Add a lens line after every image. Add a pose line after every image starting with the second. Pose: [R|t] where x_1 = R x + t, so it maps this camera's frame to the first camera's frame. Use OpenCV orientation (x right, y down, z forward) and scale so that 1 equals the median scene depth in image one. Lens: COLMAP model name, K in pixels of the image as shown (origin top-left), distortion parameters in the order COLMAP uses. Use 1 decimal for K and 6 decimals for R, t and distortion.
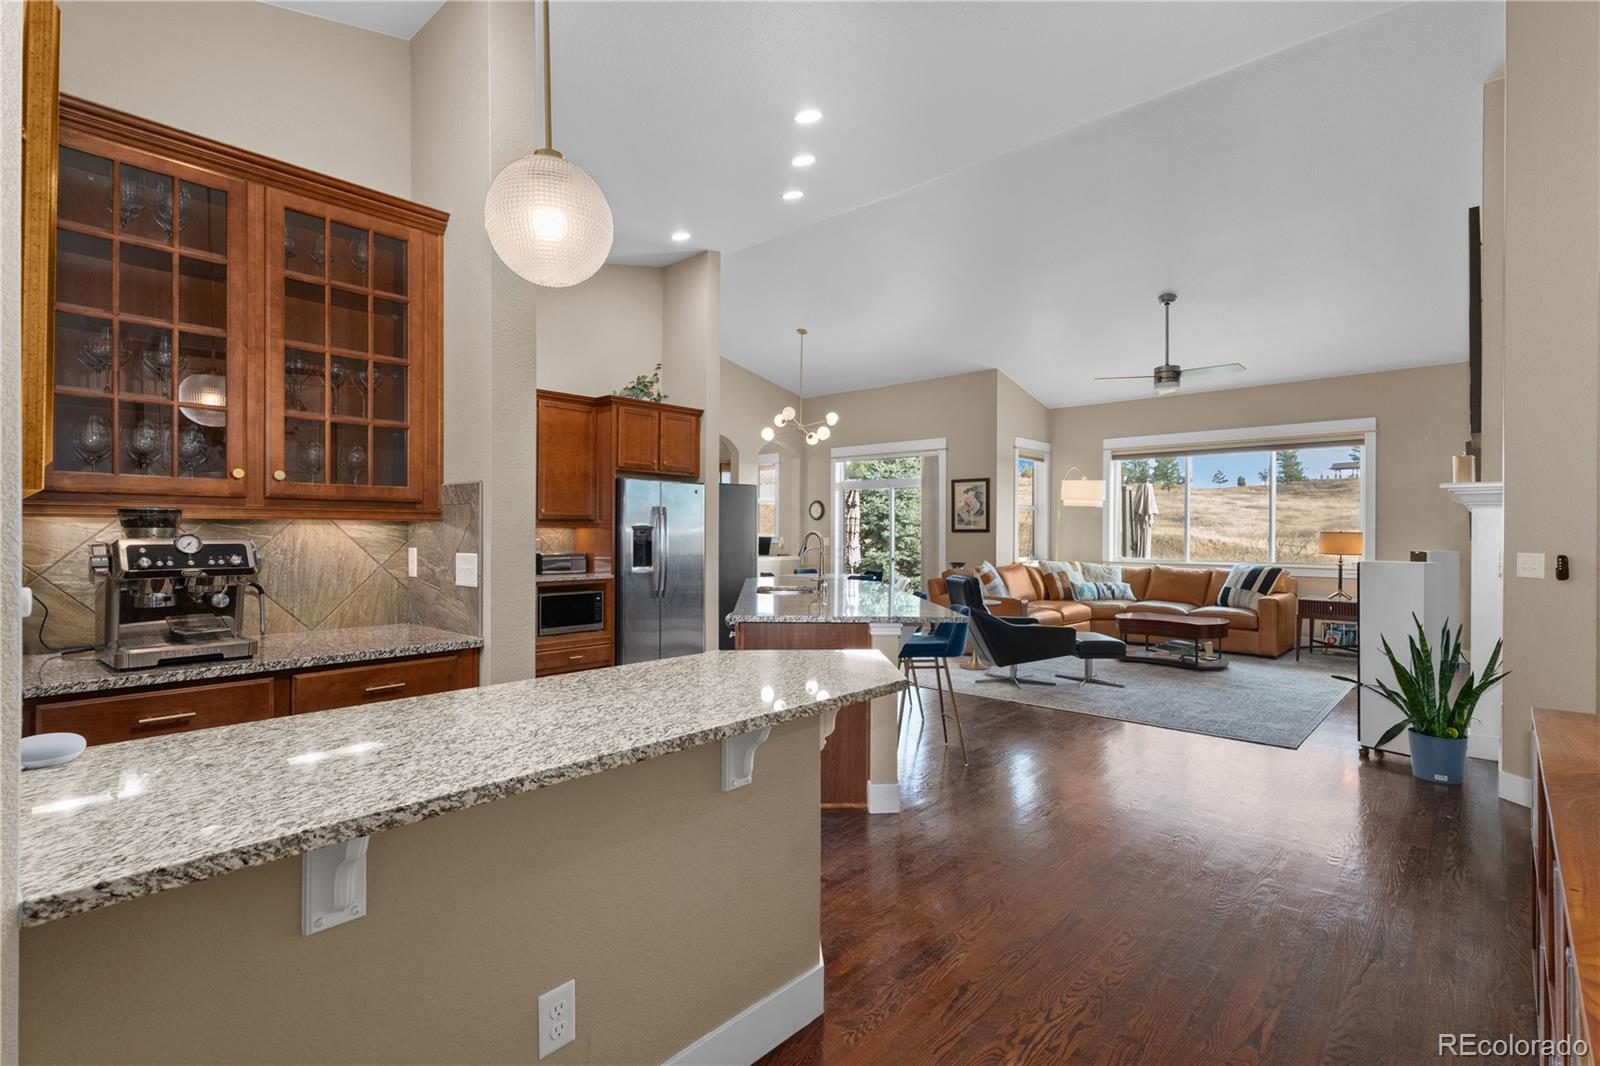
lens RADIAL K [[772.0, 0, 807.9], [0, 772.0, 527.0], [0, 0, 1]] dist [0.014625, -0.000127]
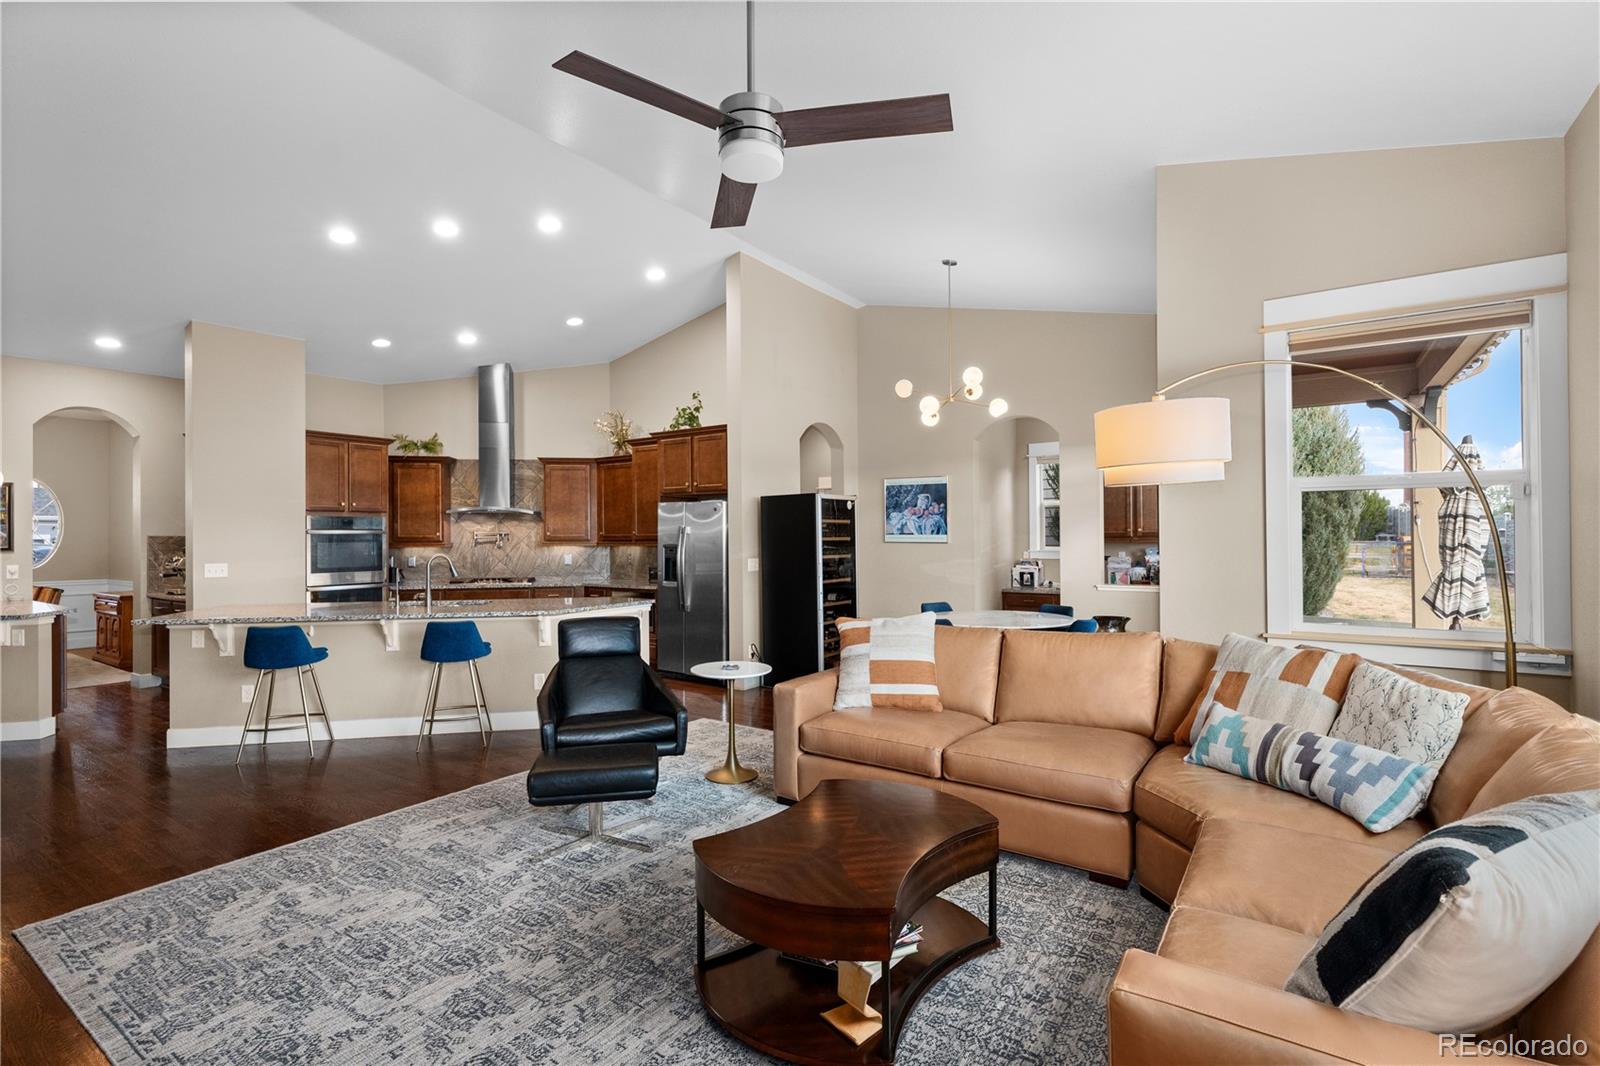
lens RADIAL K [[745.7, 0, 792.3], [0, 745.7, 533.2], [0, 0, 1]] dist [0.004929, -0.002394]
pose [[0.113445, -0.009930, -0.993495, 0.858841], [0.015541, 0.999845, -0.008219, -0.005454], [0.993423, -0.014507, 0.113582, 1.034199]]
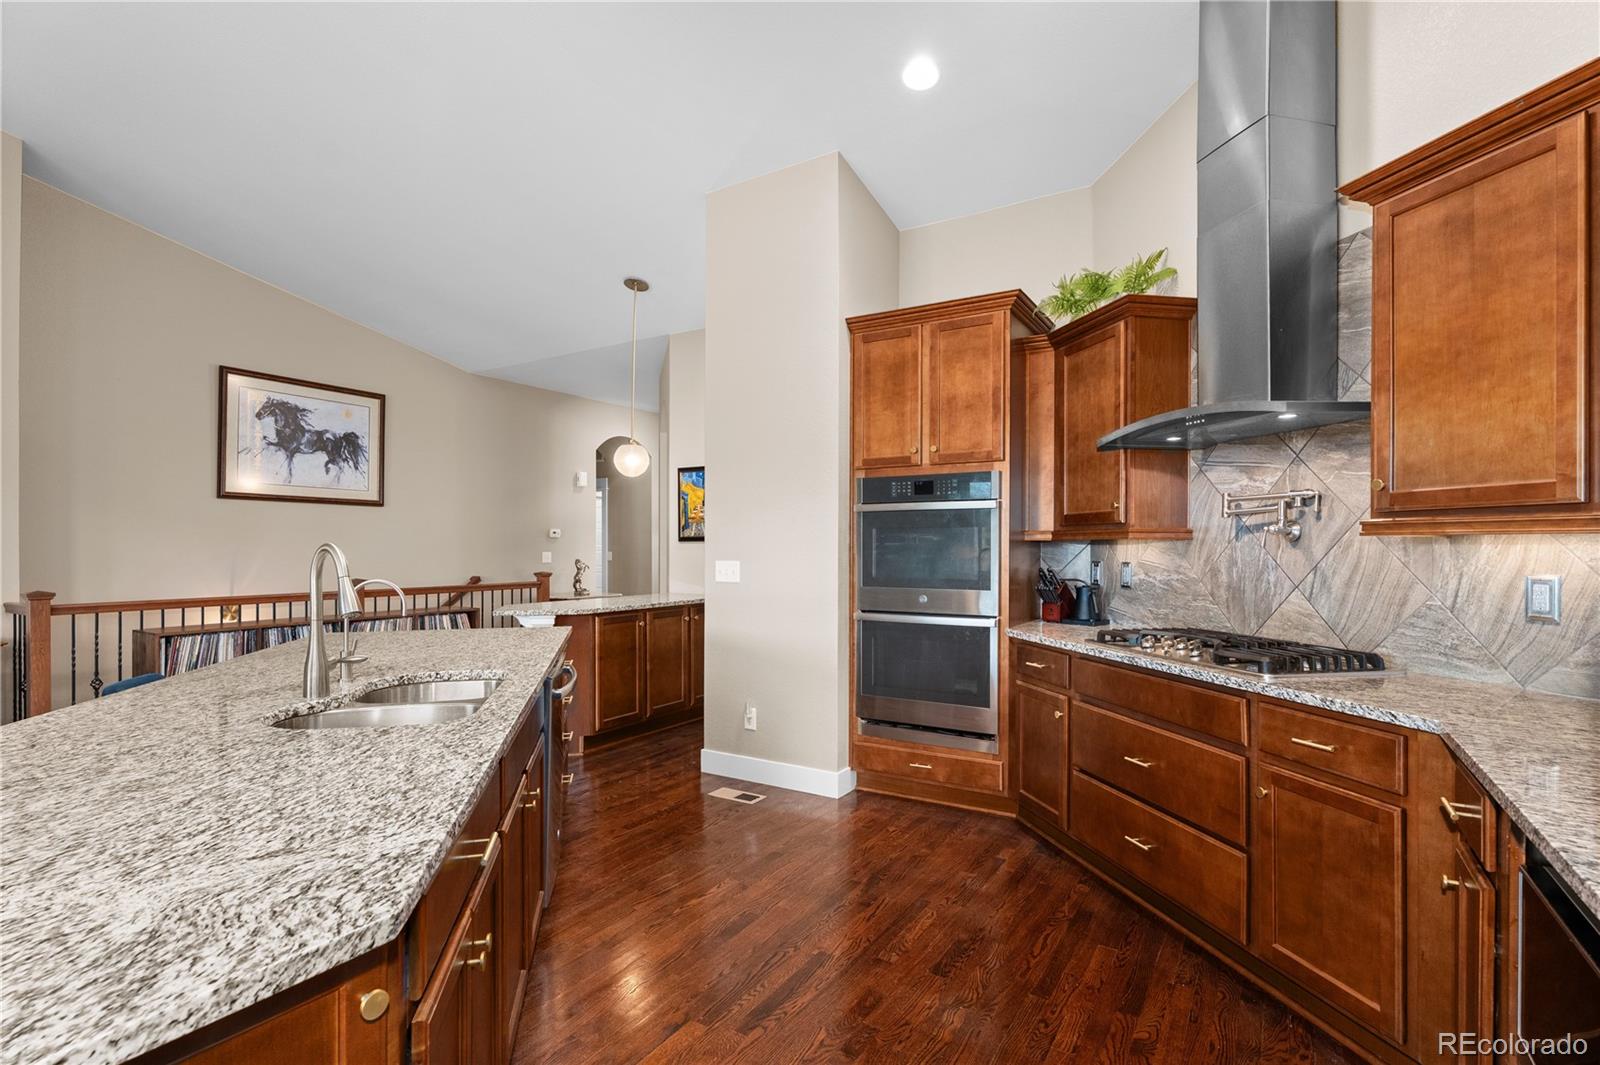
lens RADIAL K [[772.0, 0, 806.4], [0, 772.0, 539.0], [0, 0, 1]] dist [0.014625, -0.000127]
pose [[-0.985141, -0.006165, -0.171635, -0.110177], [-0.003196, 0.999841, -0.017568, 0.006871], [0.171716, -0.016759, -0.985004, 1.042255]]
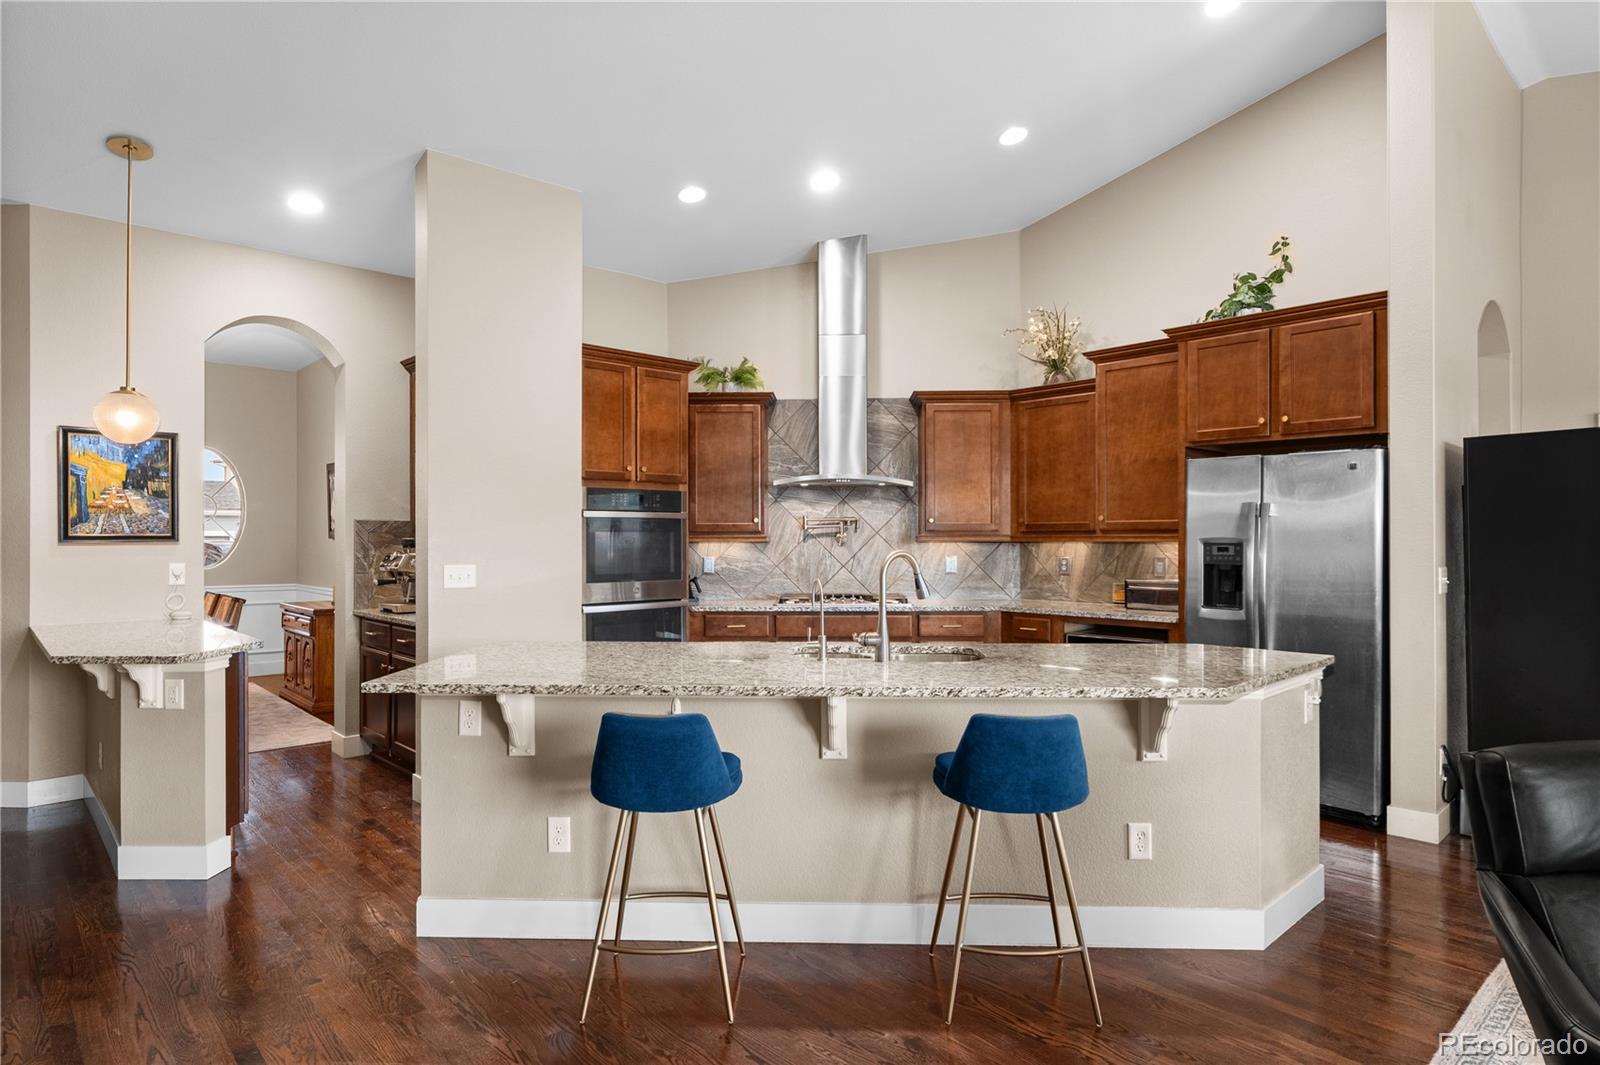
lens RADIAL K [[901.1, 0, 788.4], [0, 901.1, 539.2], [0, 0, 1]] dist [-0.003675, 0.003711]
pose [[-0.117895, -0.002969, -0.993022, 0.482466], [0.008077, 0.999960, -0.003949, -0.000488], [0.992993, -0.008486, -0.117866, 0.745485]]
